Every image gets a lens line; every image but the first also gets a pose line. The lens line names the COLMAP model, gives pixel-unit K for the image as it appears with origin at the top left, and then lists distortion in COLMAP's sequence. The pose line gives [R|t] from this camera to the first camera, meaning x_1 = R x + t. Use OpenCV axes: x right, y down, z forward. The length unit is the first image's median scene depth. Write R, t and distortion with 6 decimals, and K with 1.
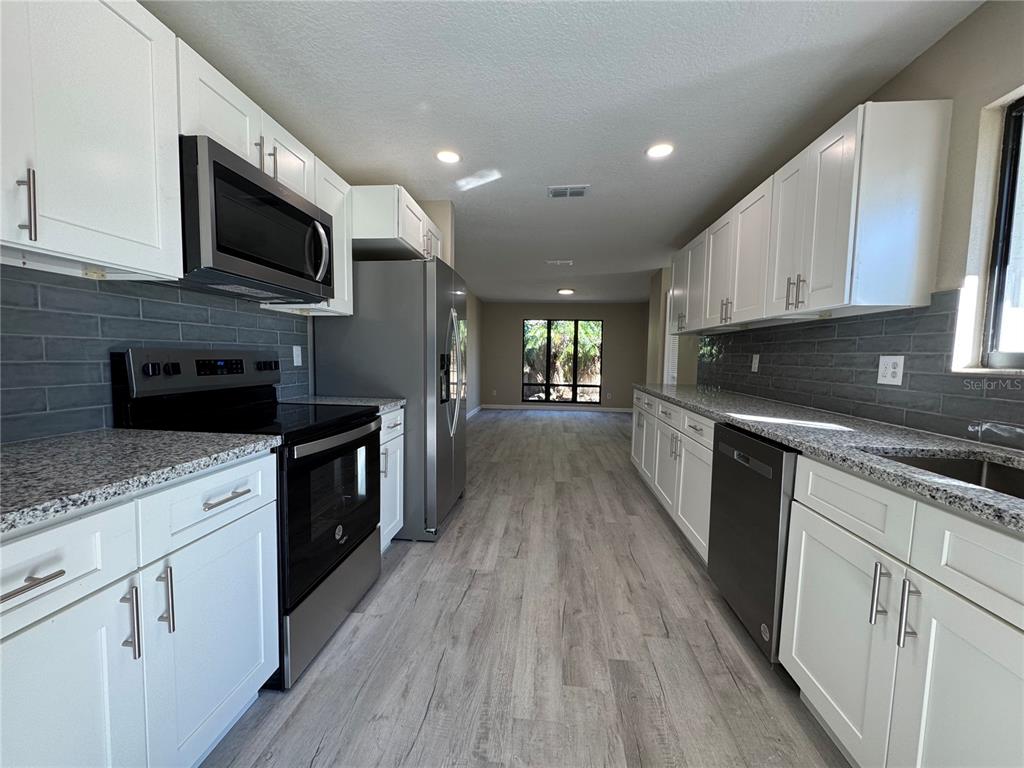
lens RADIAL K [[407.7, 0, 512.9], [0, 407.7, 384.8], [0, 0, 1]] dist [-0.003043, 0.000361]
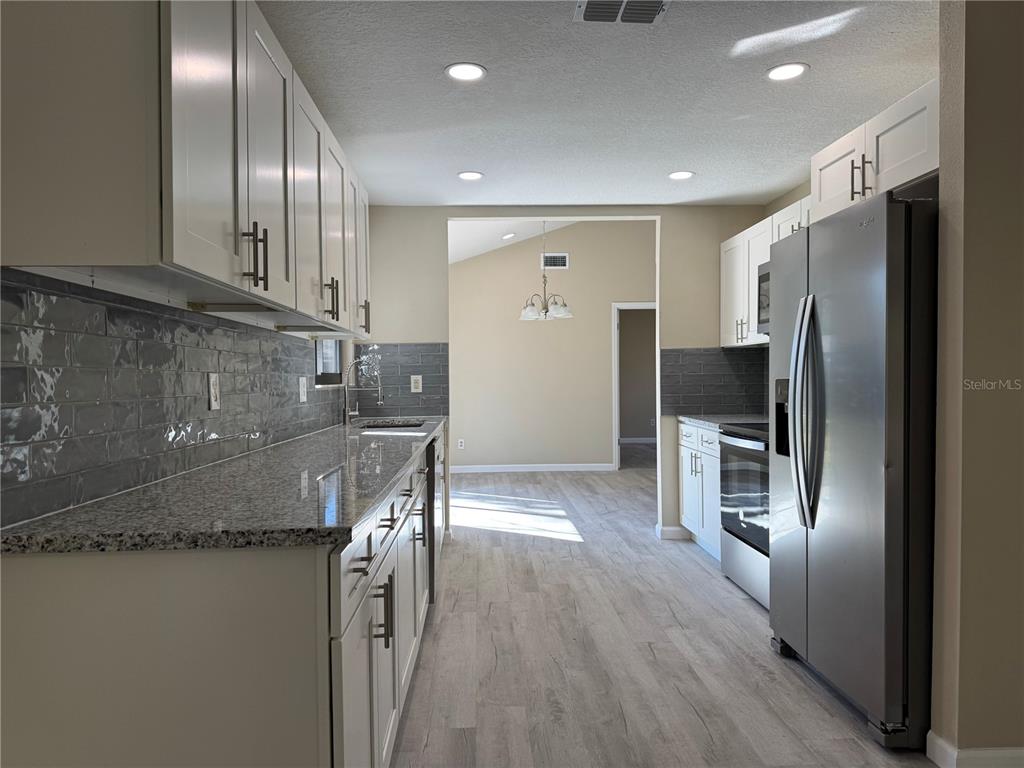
lens RADIAL K [[726.7, 0, 513.6], [0, 726.7, 384.8], [0, 0, 1]] dist [0.040563, -0.046131]
pose [[-0.989817, -0.008307, -0.142101, 0.403765], [-0.019515, 0.996789, 0.077658, -0.142509], [0.141000, 0.079640, -0.986801, 2.009190]]
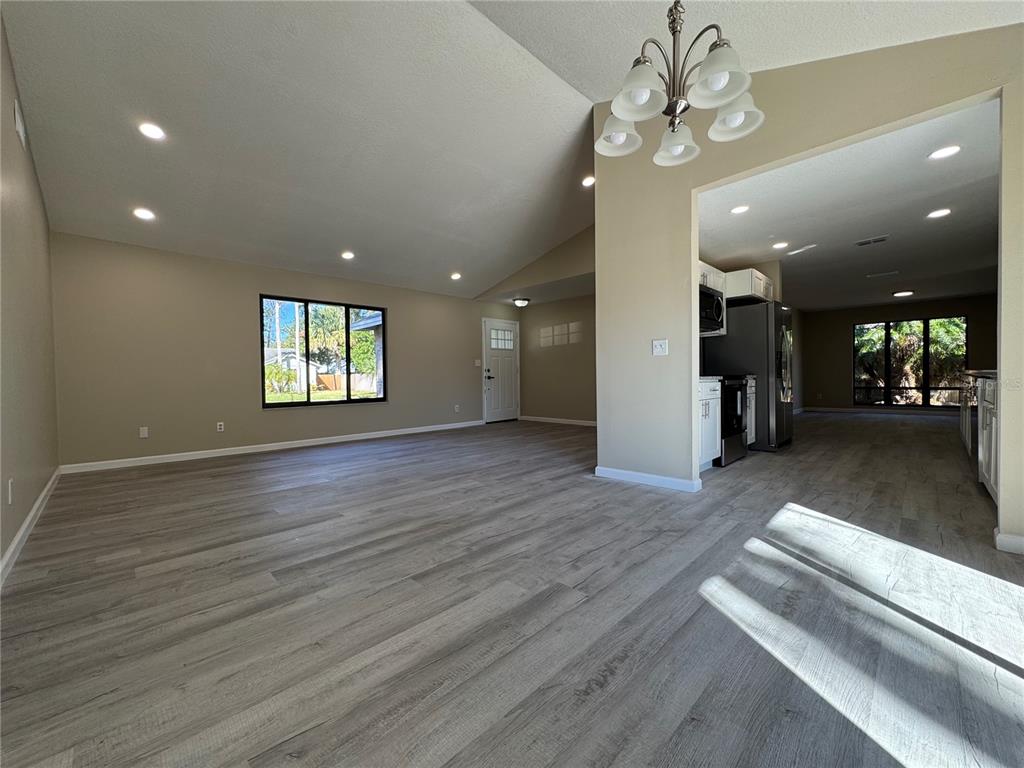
lens RADIAL K [[407.7, 0, 510.0], [0, 407.7, 383.4], [0, 0, 1]] dist [-0.003043, 0.000361]
pose [[0.762738, -0.014488, -0.646546, 0.092211], [-0.018271, 0.998867, -0.043938, 0.174612], [0.646450, 0.045326, 0.761609, -1.182237]]
